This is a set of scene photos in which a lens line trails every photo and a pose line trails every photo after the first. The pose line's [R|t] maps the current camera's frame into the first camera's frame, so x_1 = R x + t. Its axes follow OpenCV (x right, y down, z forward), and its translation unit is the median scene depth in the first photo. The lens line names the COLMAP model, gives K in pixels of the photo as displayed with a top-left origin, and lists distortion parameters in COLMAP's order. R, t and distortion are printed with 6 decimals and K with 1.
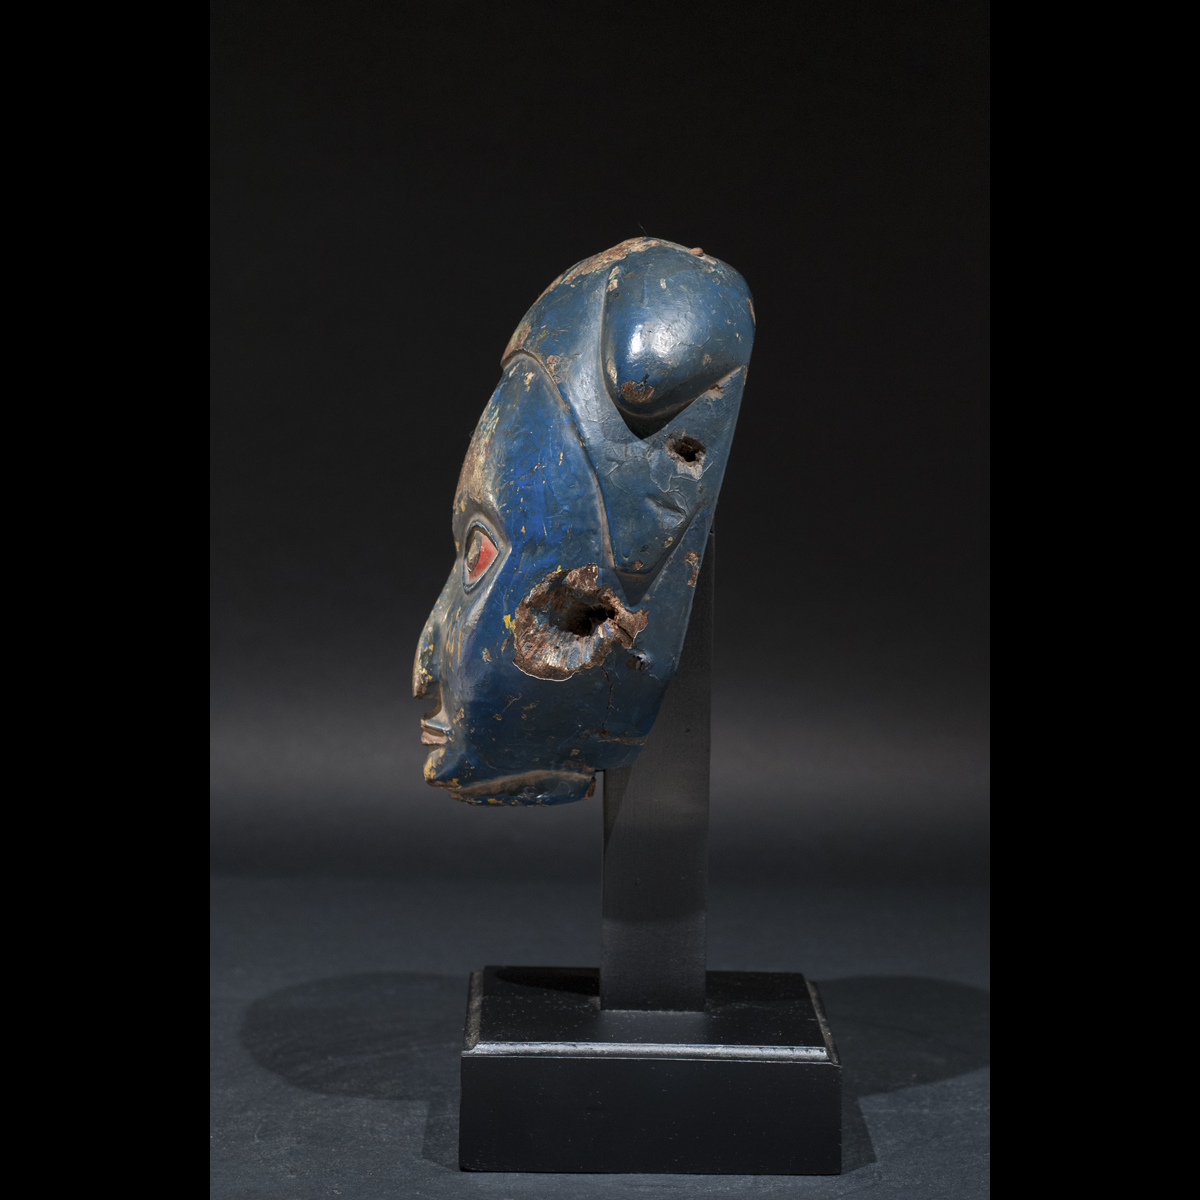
lens RADIAL K [[3486.8, 0, 600.0], [0, 3486.8, 600.0], [0, 0, 1]] dist [0.013101, -0.032468]
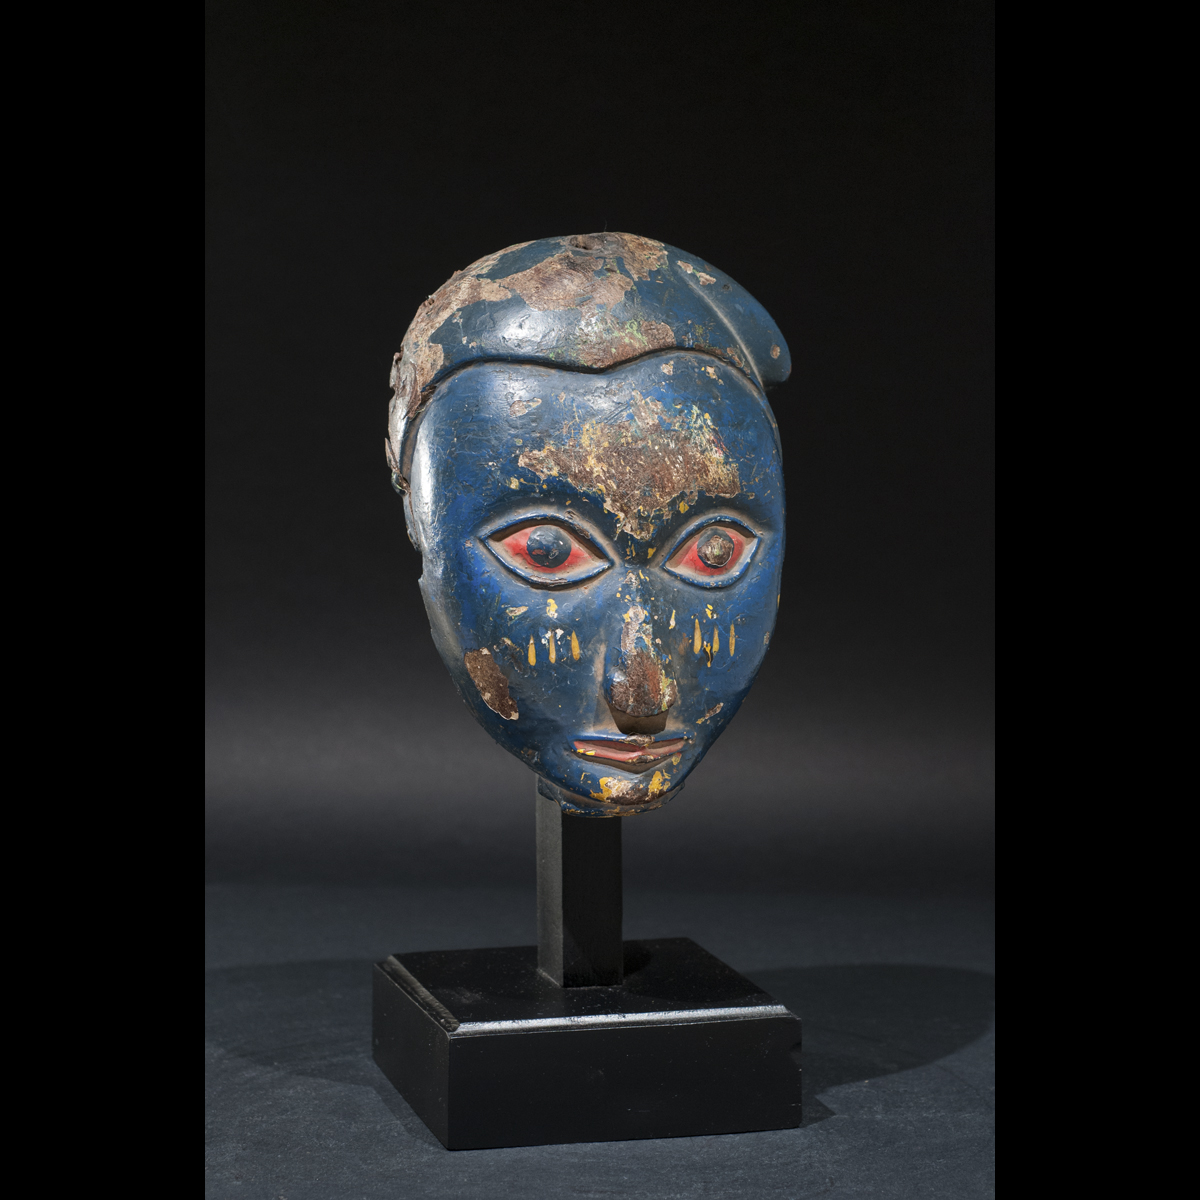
lens RADIAL K [[3486.8, 0, 600.0], [0, 3486.8, 600.0], [0, 0, 1]] dist [0.013101, -0.032468]
pose [[-0.259374, -0.131872, 0.956731, -1.018215], [0.094703, 0.982387, 0.161082, -0.168524], [-0.961122, 0.132386, -0.242317, 1.305820]]
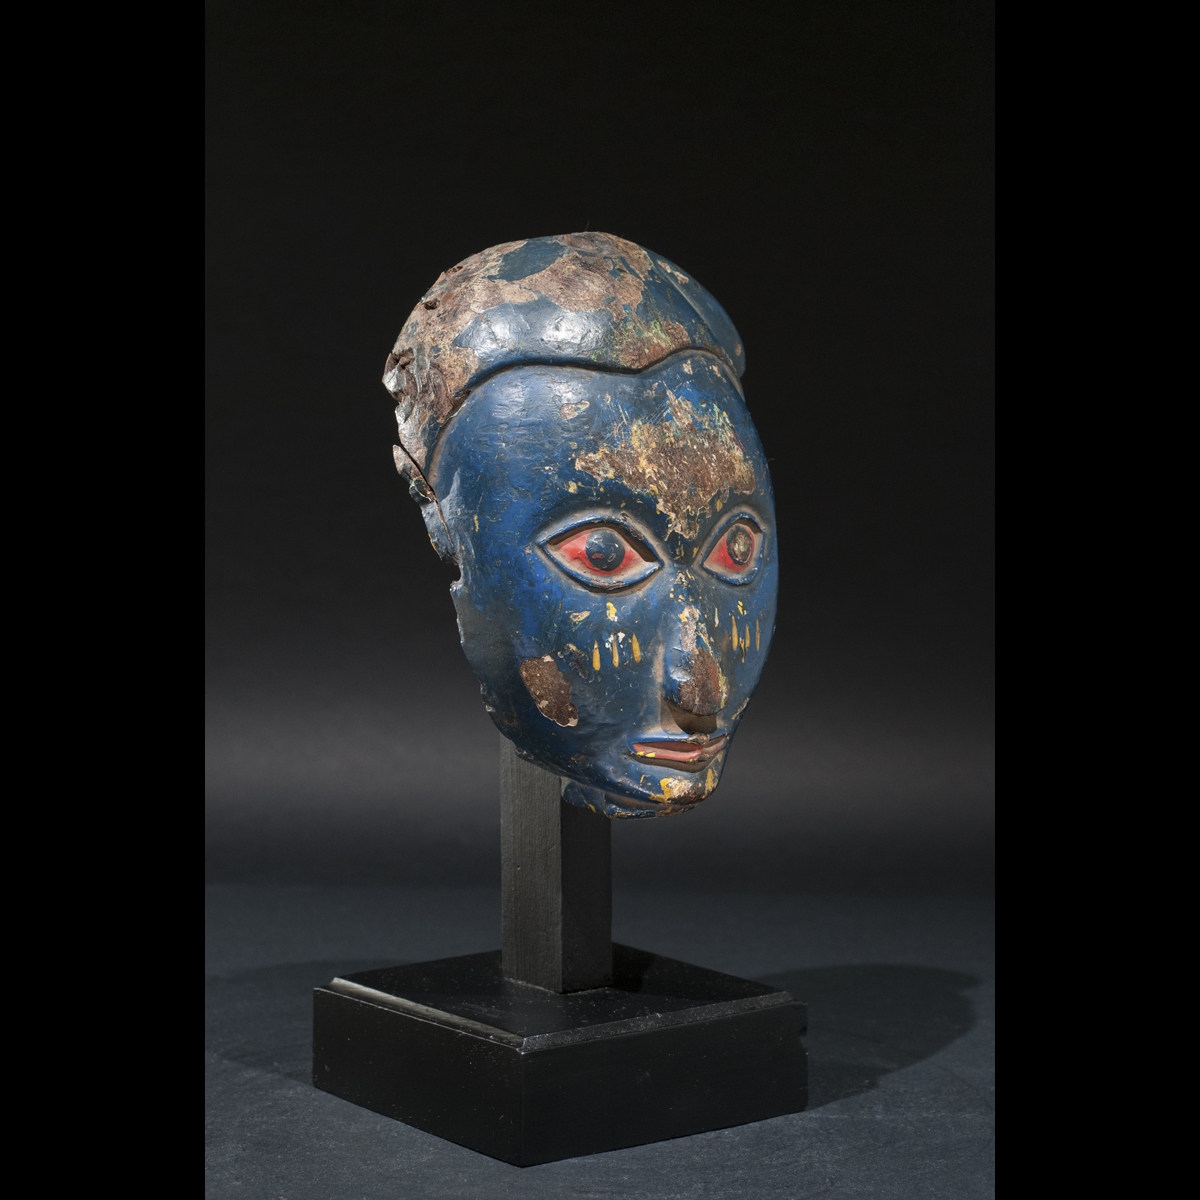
lens RADIAL K [[3486.8, 0, 600.0], [0, 3486.8, 600.0], [0, 0, 1]] dist [0.013101, -0.032468]
pose [[-0.604244, -0.115943, 0.788319, -0.835075], [0.070004, 0.977806, 0.197470, -0.206605], [-0.793718, 0.174505, -0.582717, 1.663866]]
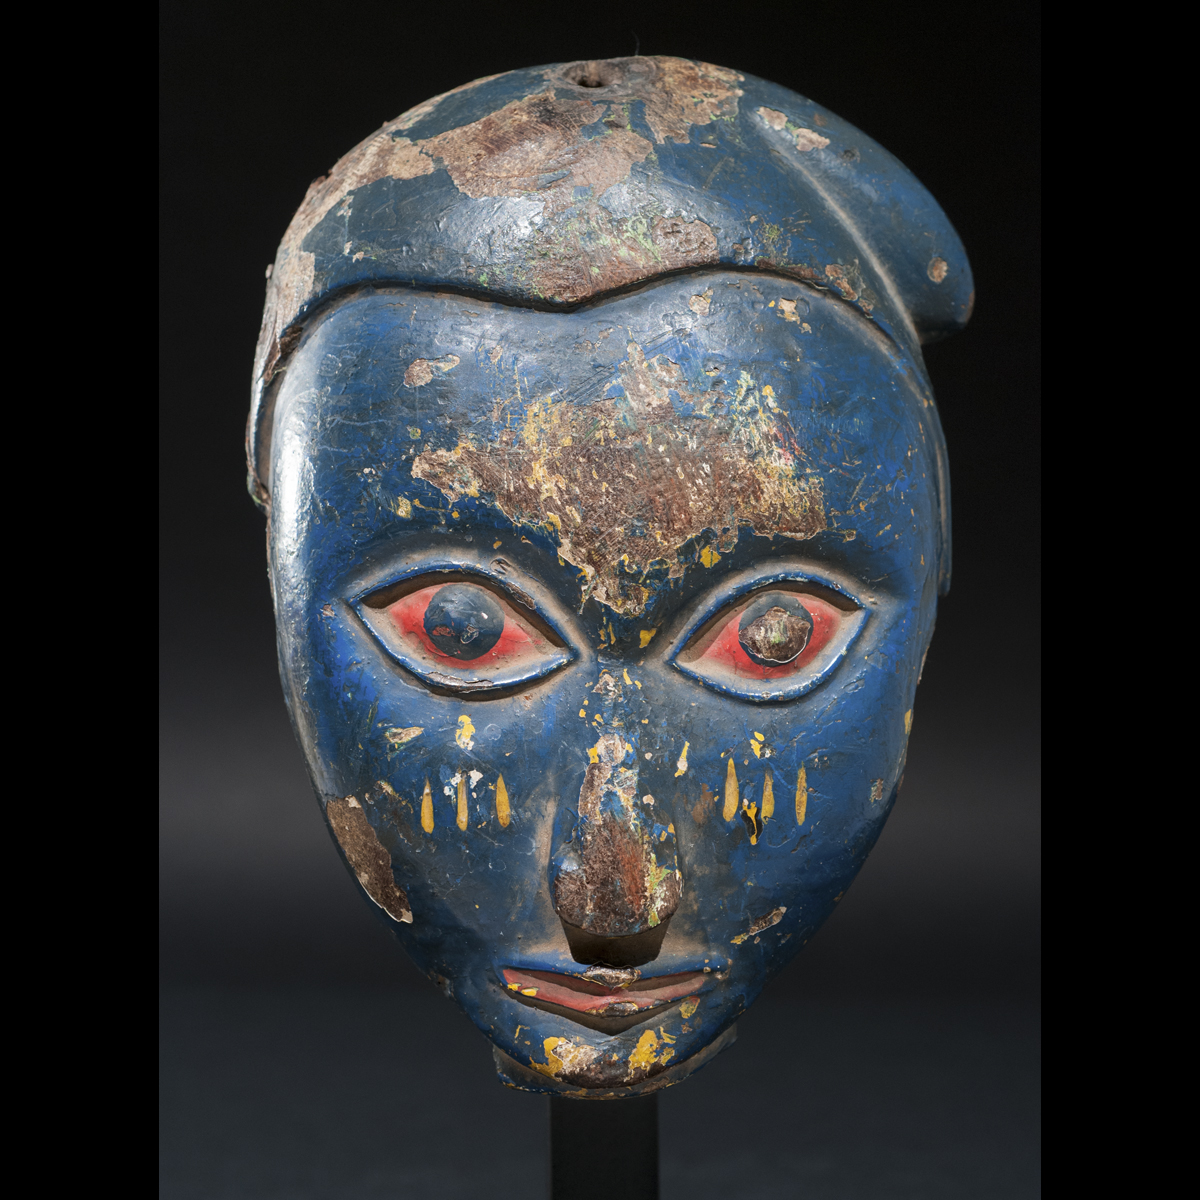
lens RADIAL K [[3774.6, 0, 605.5], [0, 3774.6, 569.0], [0, 0, 1]] dist [0.047545, -0.048149]
pose [[-0.030208, -0.169920, 0.984995, -0.644775], [0.104950, 0.979458, 0.172184, -0.133411], [-0.994019, 0.108577, -0.011755, 1.054509]]
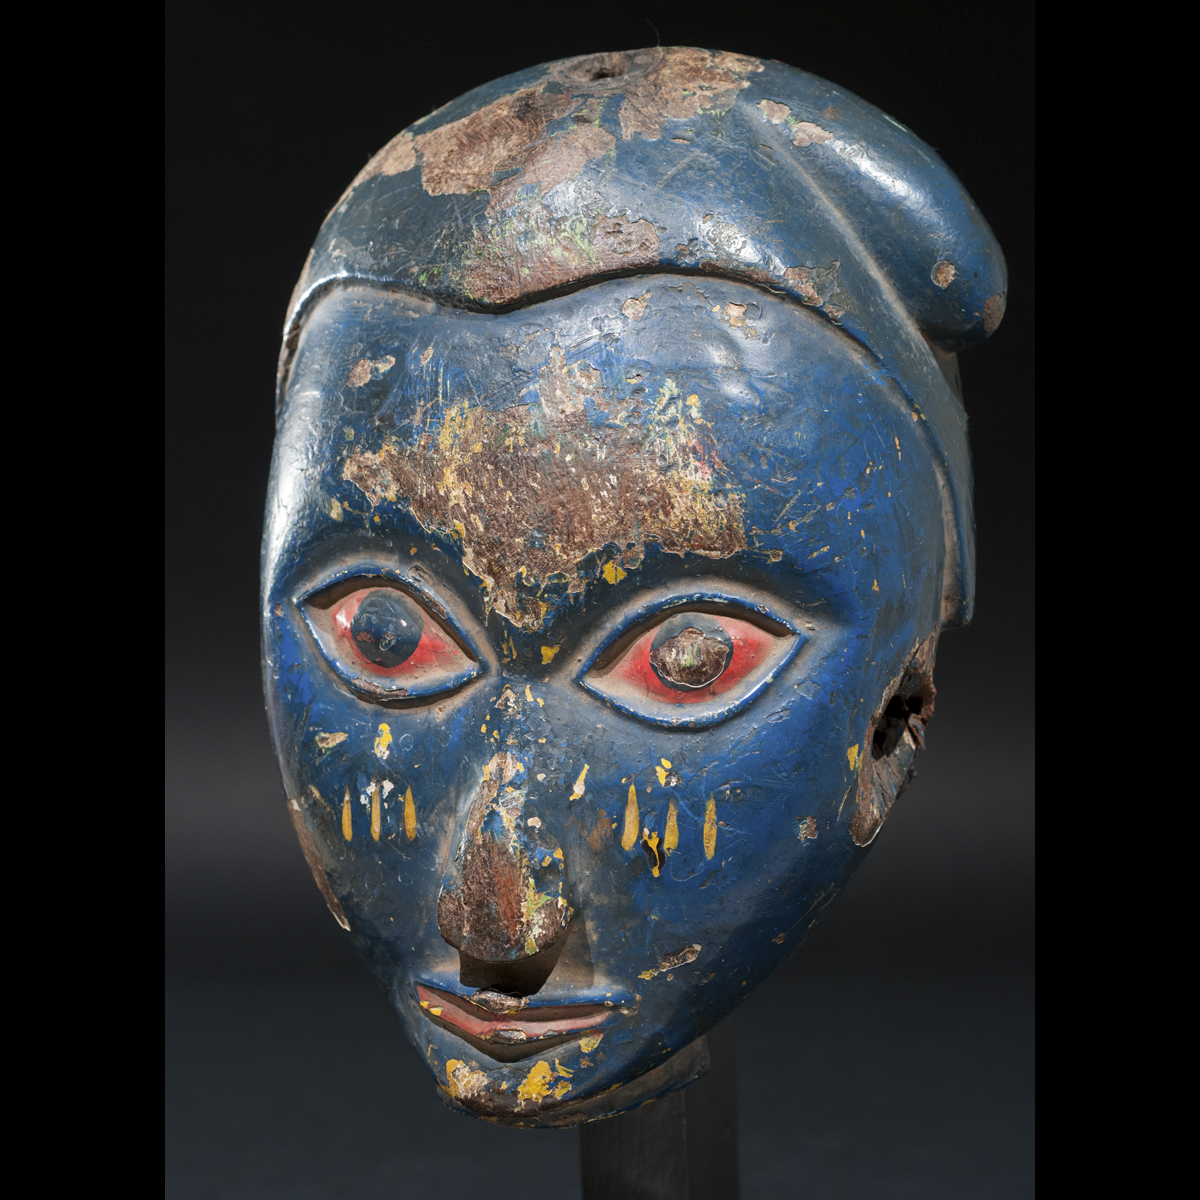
lens RADIAL K [[3774.6, 0, 605.5], [0, 3774.6, 569.0], [0, 0, 1]] dist [0.047545, -0.048149]
pose [[0.347473, -0.170408, 0.922076, -0.581408], [0.123696, 0.983085, 0.135069, -0.107807], [-0.929495, 0.067124, 0.362674, 0.818699]]
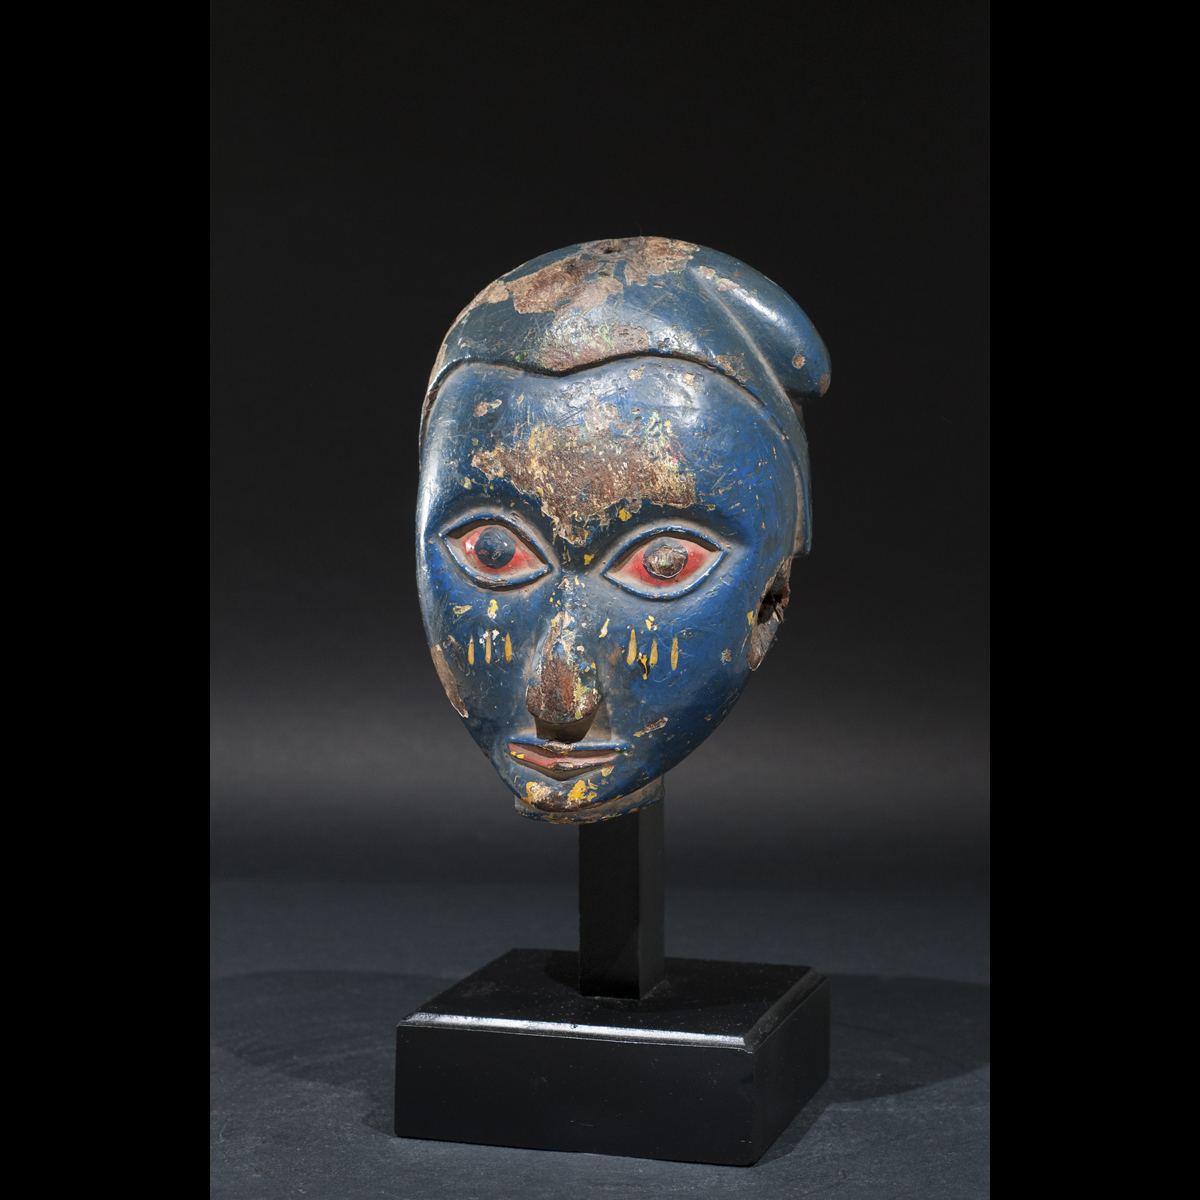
lens RADIAL K [[3486.8, 0, 600.0], [0, 3486.8, 600.0], [0, 0, 1]] dist [0.013101, -0.032468]
pose [[0.270423, -0.121748, 0.955012, -1.007475], [0.100737, 0.990105, 0.097697, -0.102693], [-0.957457, 0.069786, 0.280012, 0.756694]]
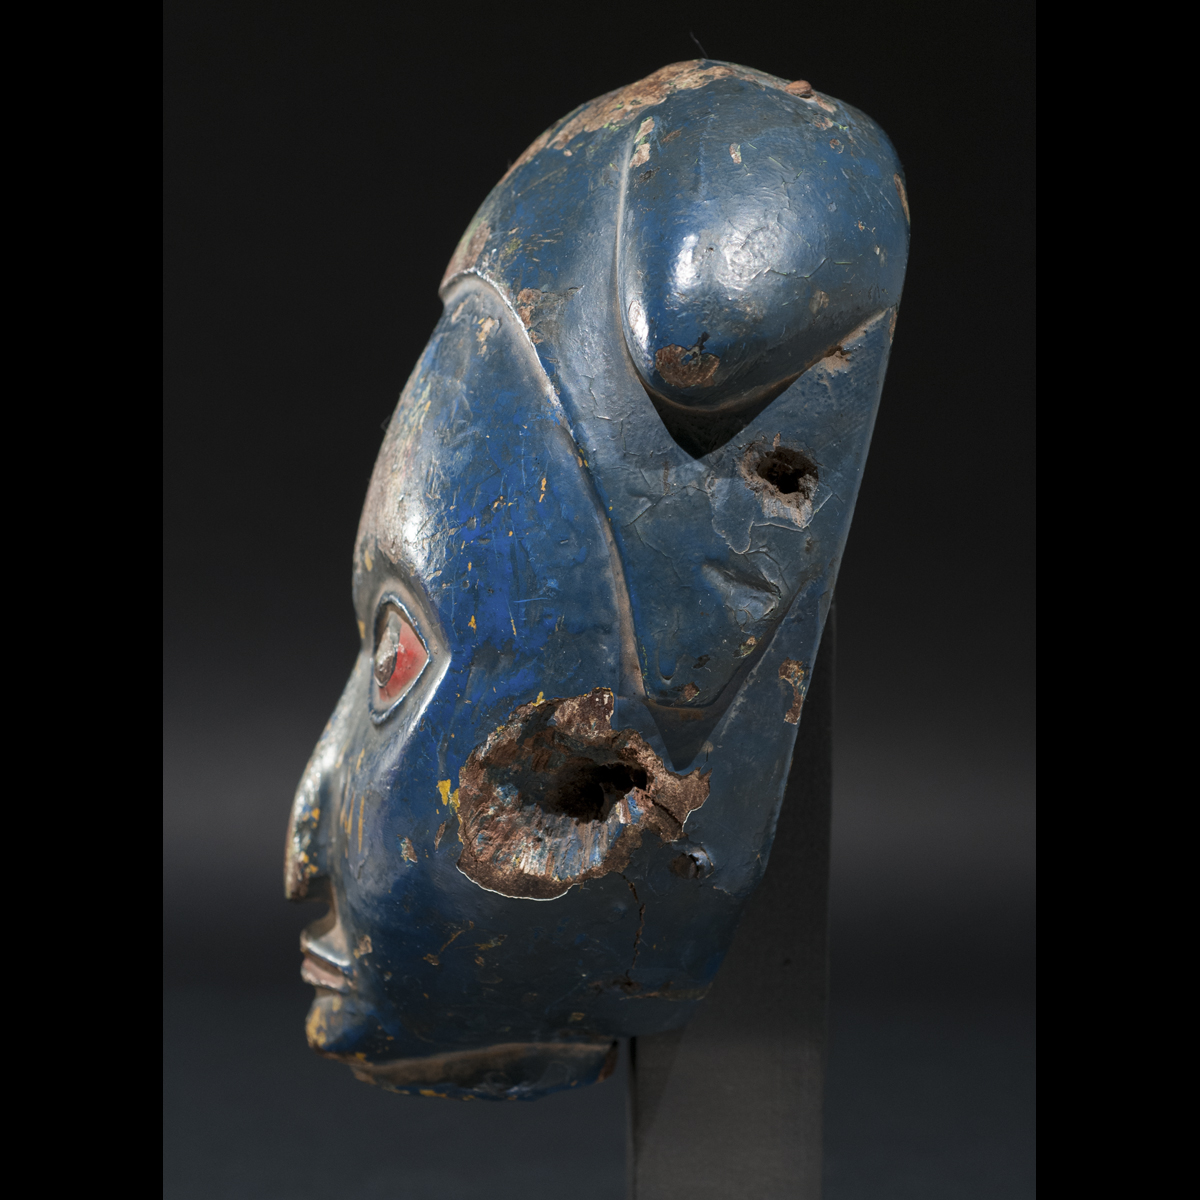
lens RADIAL K [[3774.6, 0, 605.5], [0, 3774.6, 569.0], [0, 0, 1]] dist [0.047545, -0.048149]
pose [[0.999795, -0.003829, -0.019877, 0.009479], [0.004805, 0.998773, 0.049281, -0.056082], [0.019664, -0.049366, 0.998587, 0.426870]]
